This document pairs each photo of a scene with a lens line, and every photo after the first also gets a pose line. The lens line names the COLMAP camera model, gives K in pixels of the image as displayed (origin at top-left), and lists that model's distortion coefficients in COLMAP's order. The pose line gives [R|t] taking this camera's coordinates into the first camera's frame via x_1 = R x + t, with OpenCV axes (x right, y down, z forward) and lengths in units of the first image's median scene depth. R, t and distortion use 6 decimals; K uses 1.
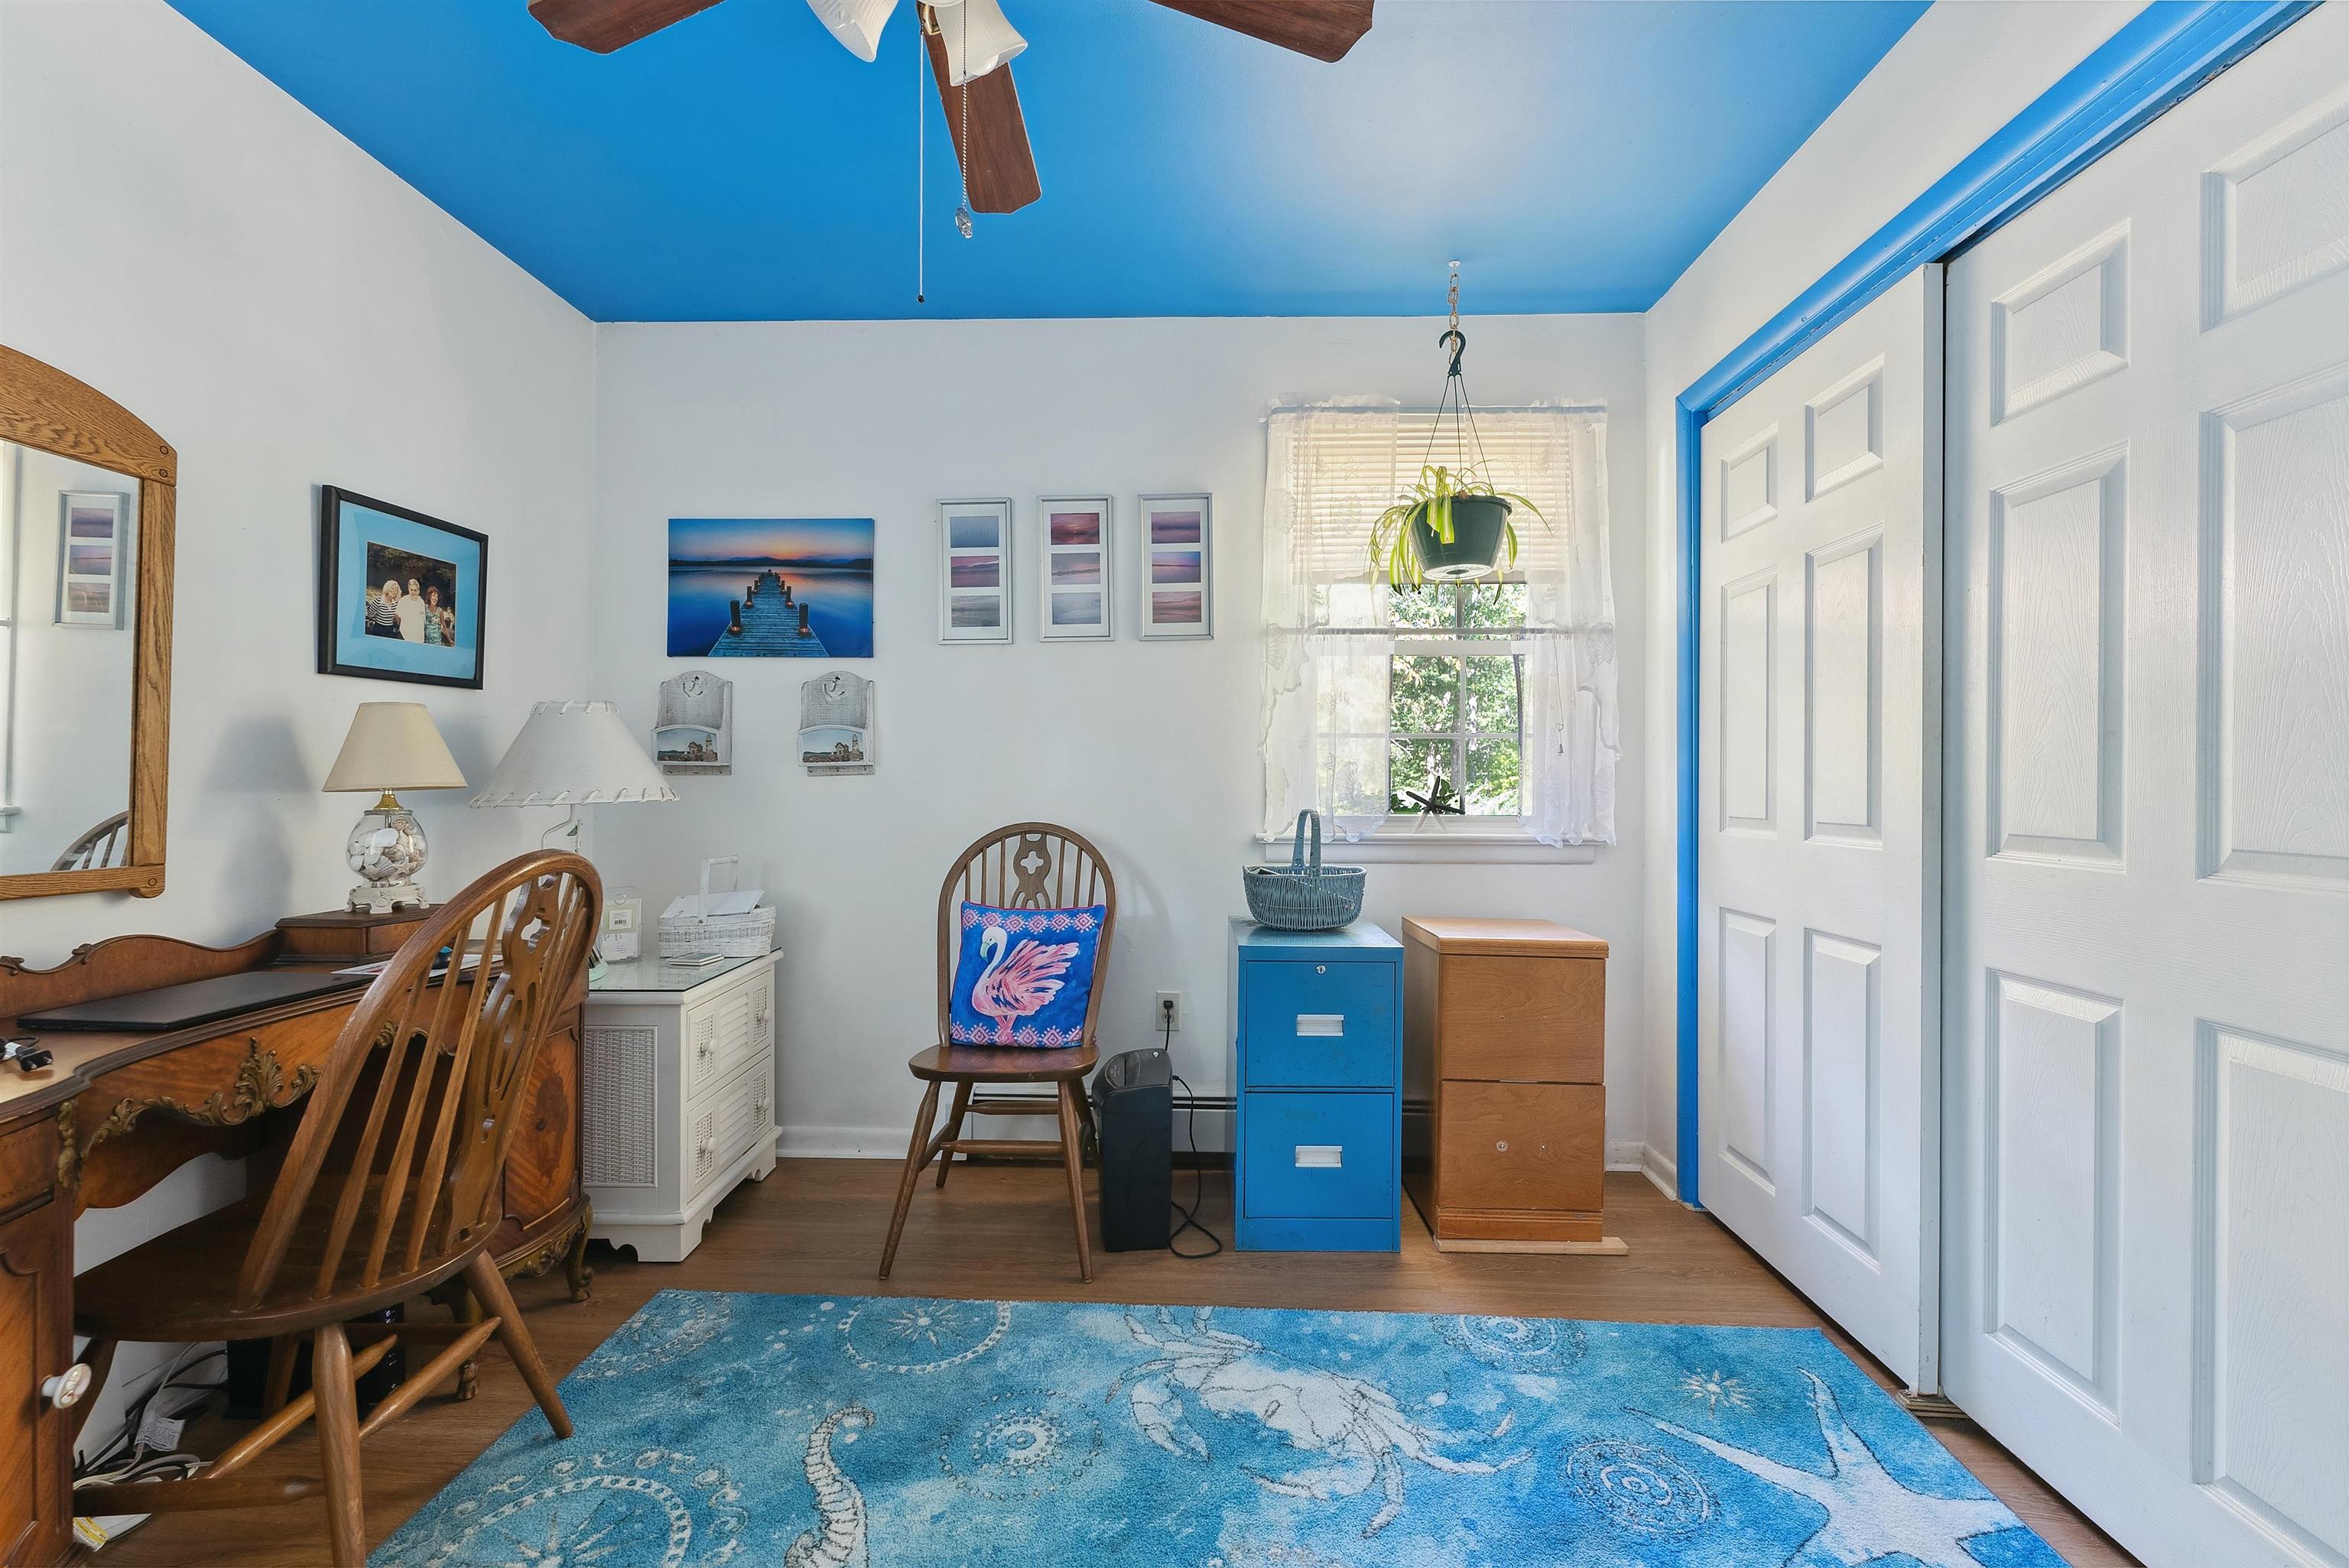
lens RADIAL K [[987.7, 0, 1178.4], [0, 987.7, 779.6], [0, 0, 1]] dist [-0.001924, -0.000353]
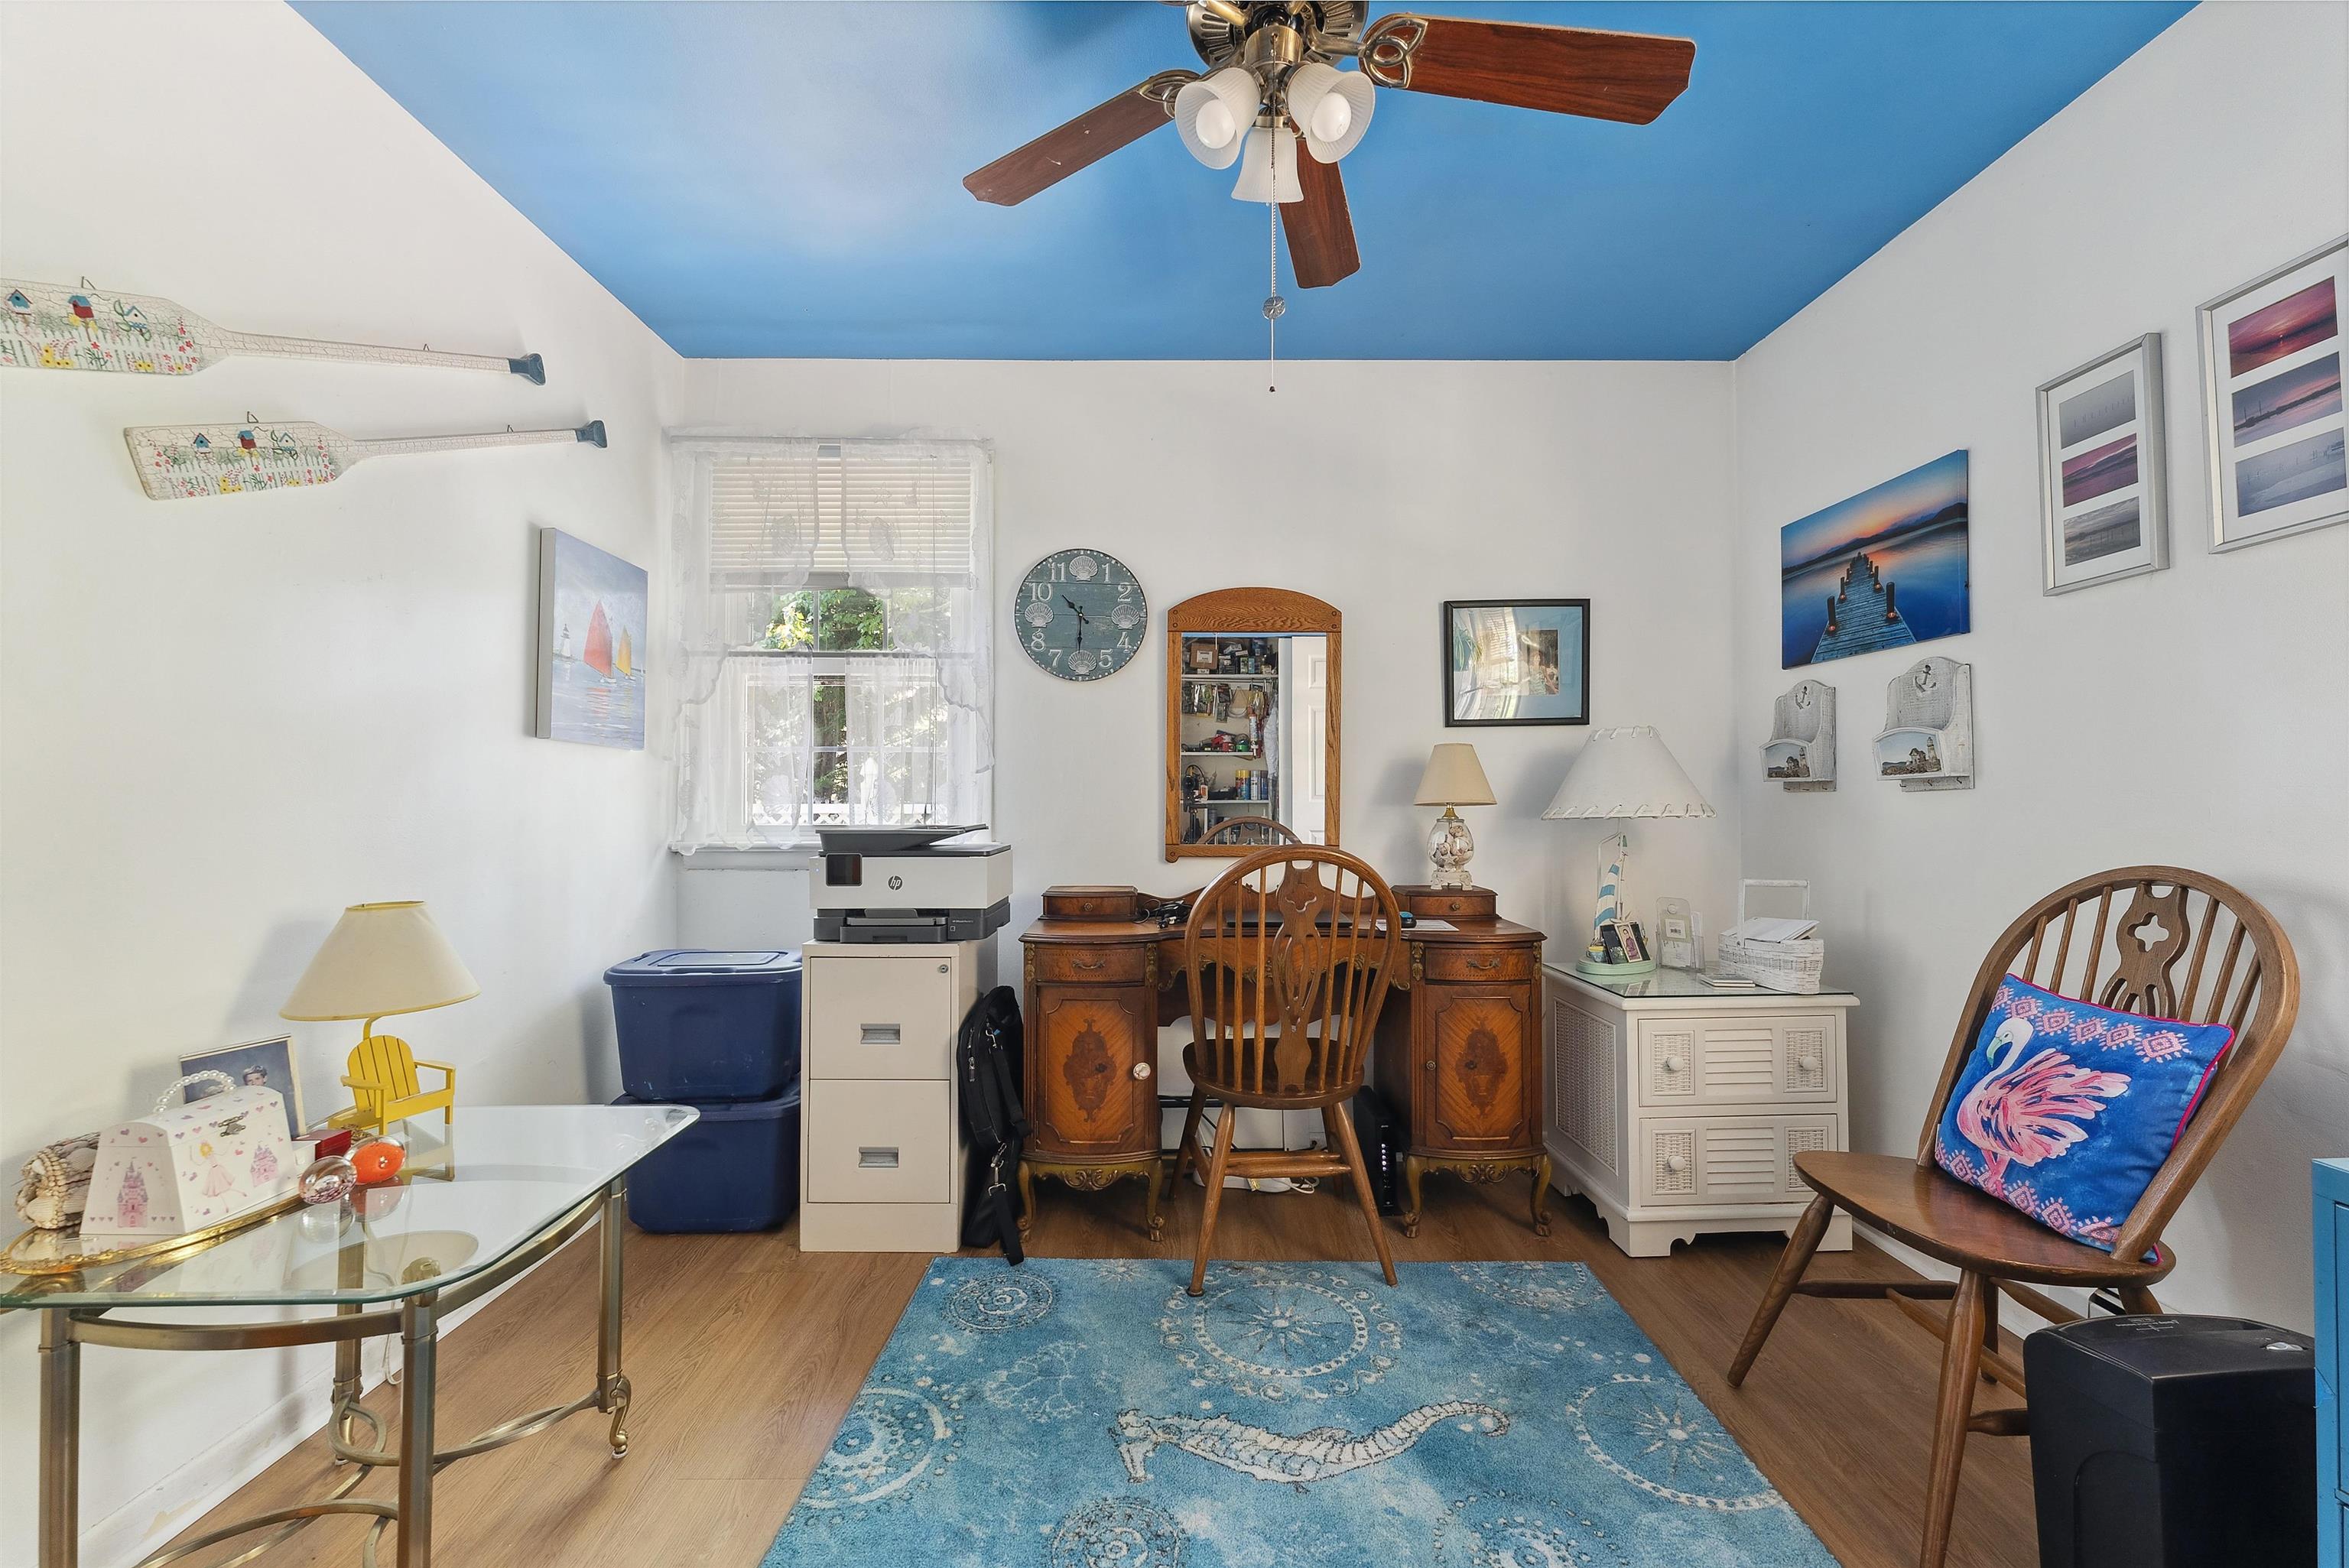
lens RADIAL K [[944.2, 0, 1179.8], [0, 944.2, 780.4], [0, 0, 1]] dist [-0.002043, 0.000264]
pose [[0.037478, -0.022870, -0.999036, 0.402847], [0.002073, 0.999738, -0.022808, 0.003689], [0.999295, -0.001216, 0.037515, 0.398764]]
